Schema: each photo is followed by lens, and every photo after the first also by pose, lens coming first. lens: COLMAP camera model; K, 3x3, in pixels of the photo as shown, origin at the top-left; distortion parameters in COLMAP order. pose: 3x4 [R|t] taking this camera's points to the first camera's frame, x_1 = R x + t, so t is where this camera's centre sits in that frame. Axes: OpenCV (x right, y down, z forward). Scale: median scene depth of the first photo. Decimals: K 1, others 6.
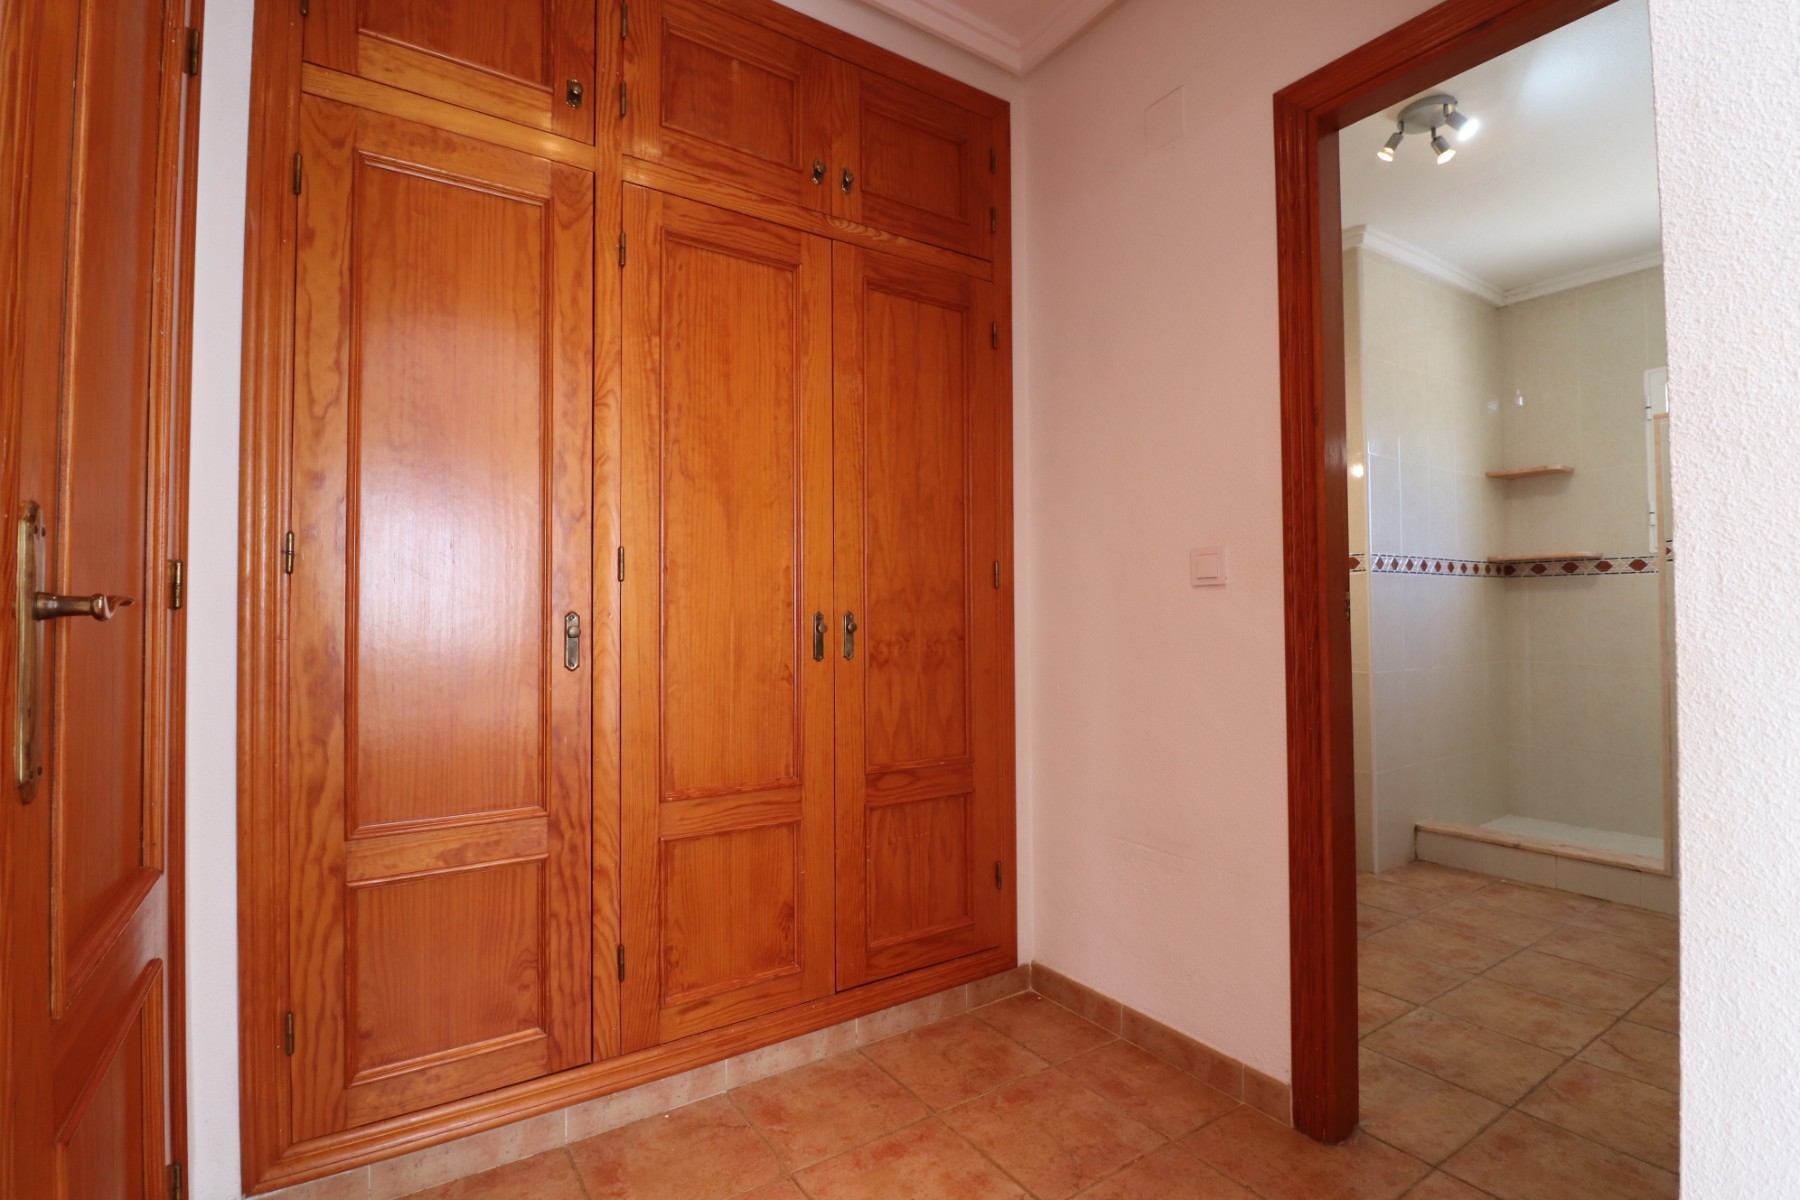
lens RADIAL K [[838.9, 0, 905.4], [0, 838.9, 603.3], [0, 0, 1]] dist [-0.004382, -0.010231]
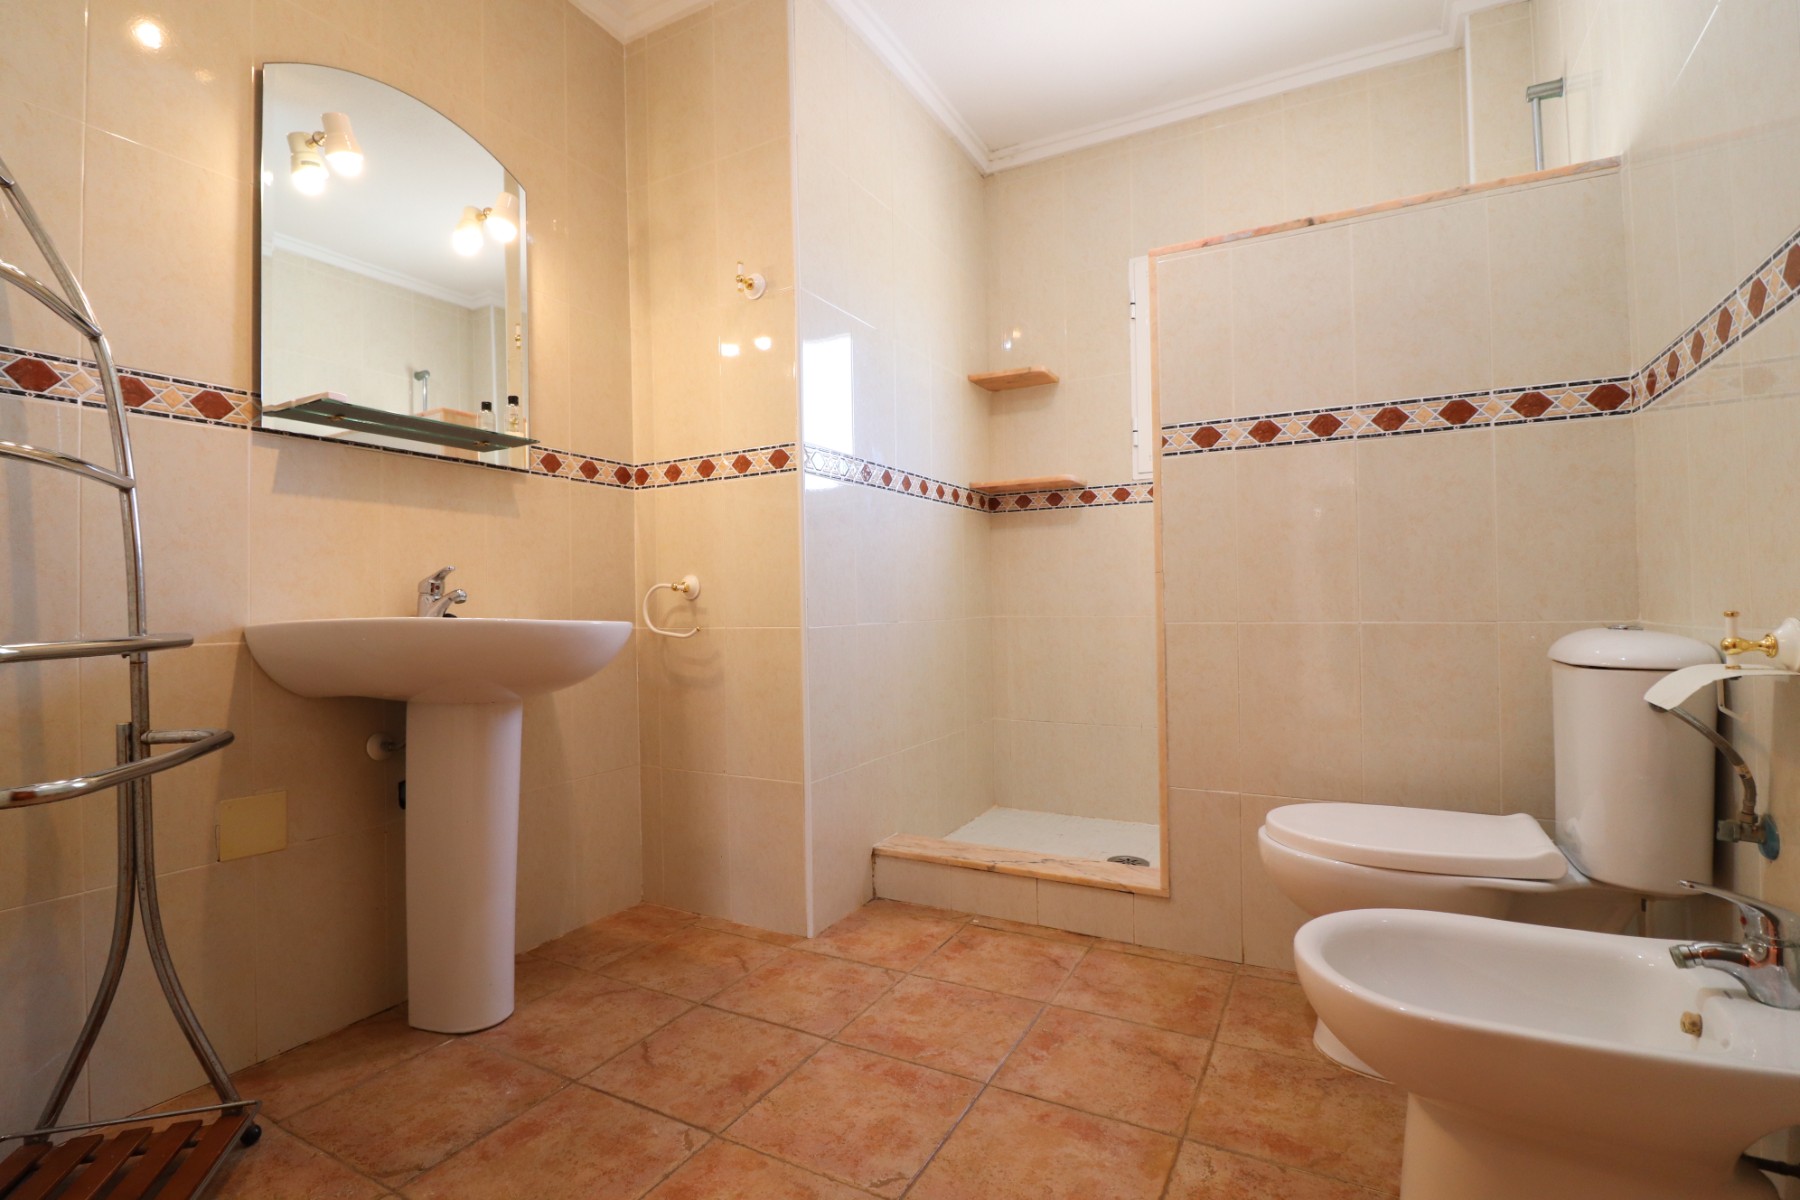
lens RADIAL K [[838.9, 0, 896.2], [0, 838.9, 595.3], [0, 0, 1]] dist [-0.004382, -0.010231]
pose [[0.886970, -0.003492, 0.461813, 0.329352], [0.000316, 0.999976, 0.006954, 0.054552], [-0.461826, -0.006022, 0.886950, 0.402458]]
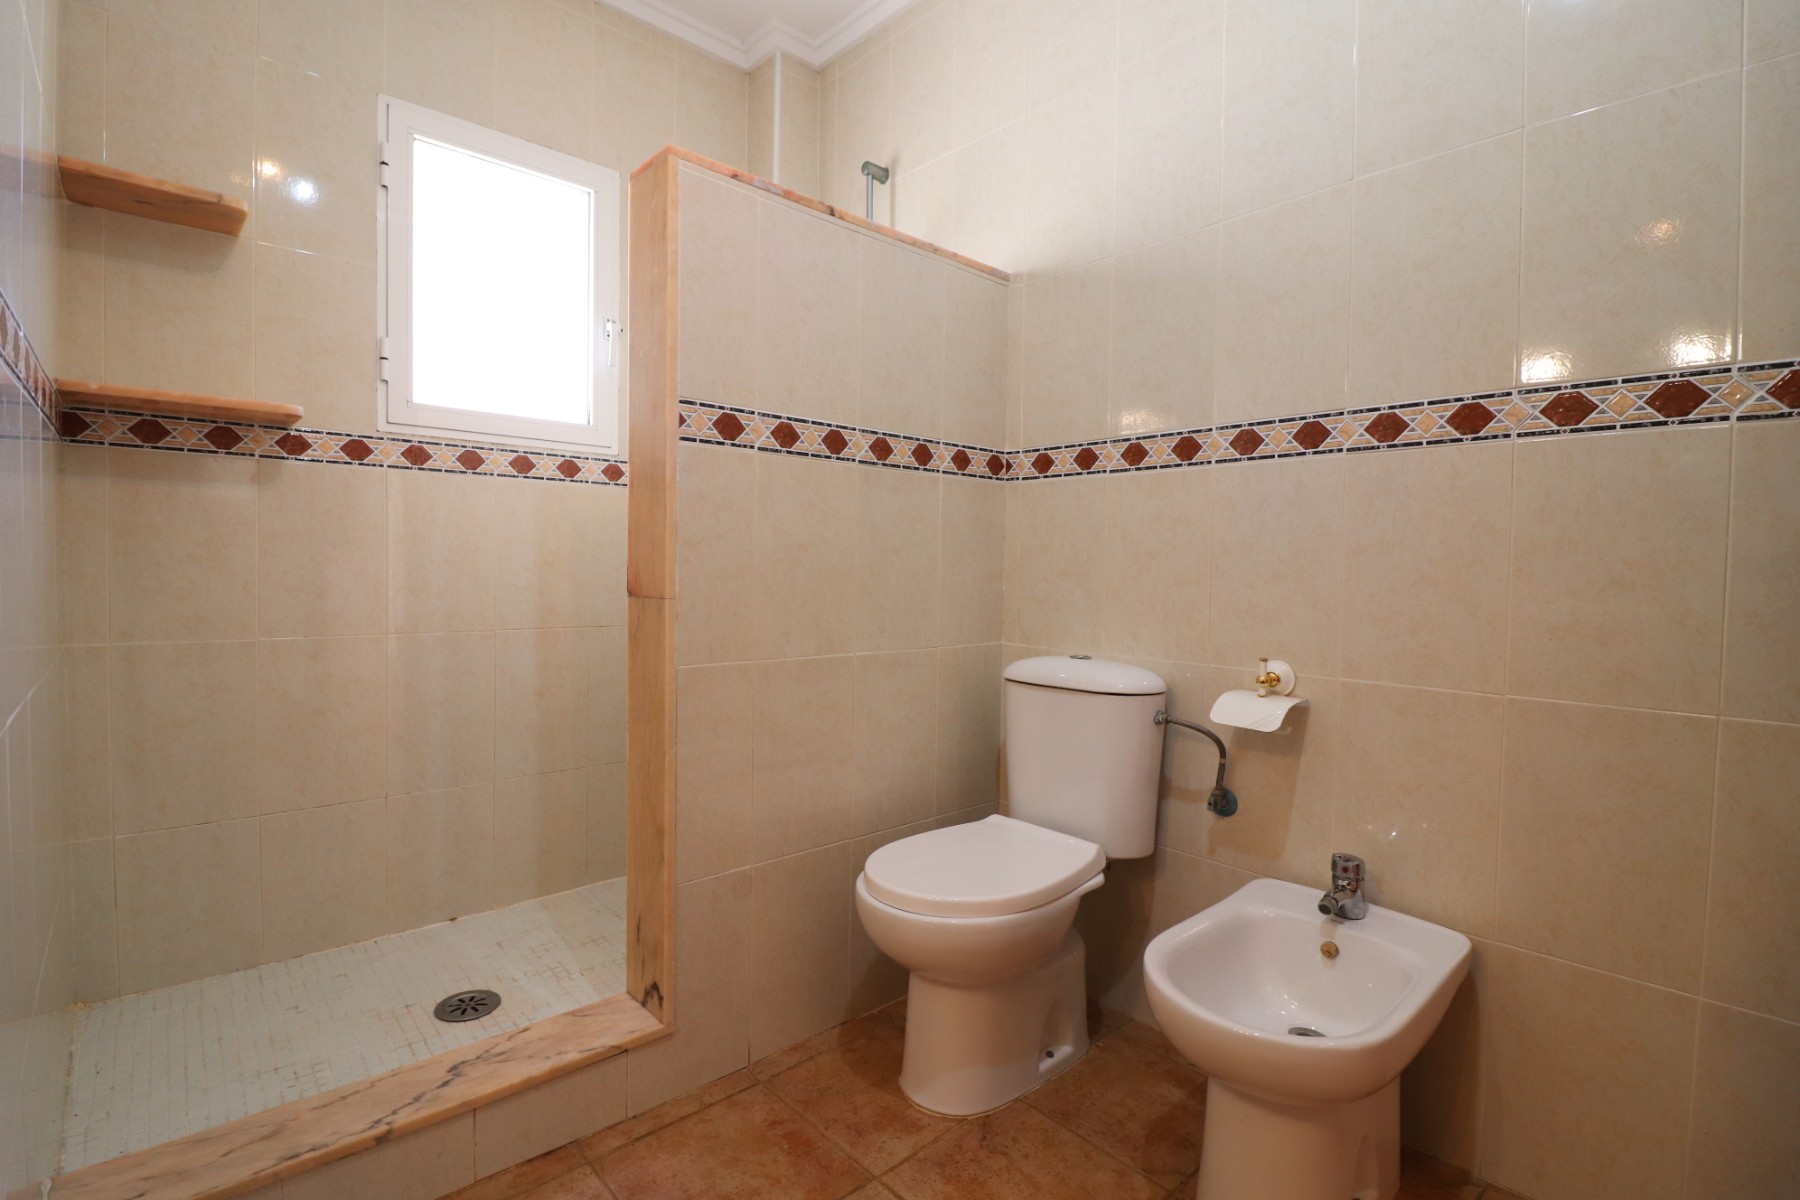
lens RADIAL K [[838.9, 0, 896.4], [0, 838.9, 595.8], [0, 0, 1]] dist [-0.004382, -0.010231]
pose [[-0.143954, -0.033127, 0.989030, 0.323777], [-0.038715, 0.998863, 0.027821, 0.022454], [-0.988827, -0.034285, -0.145072, 0.813850]]
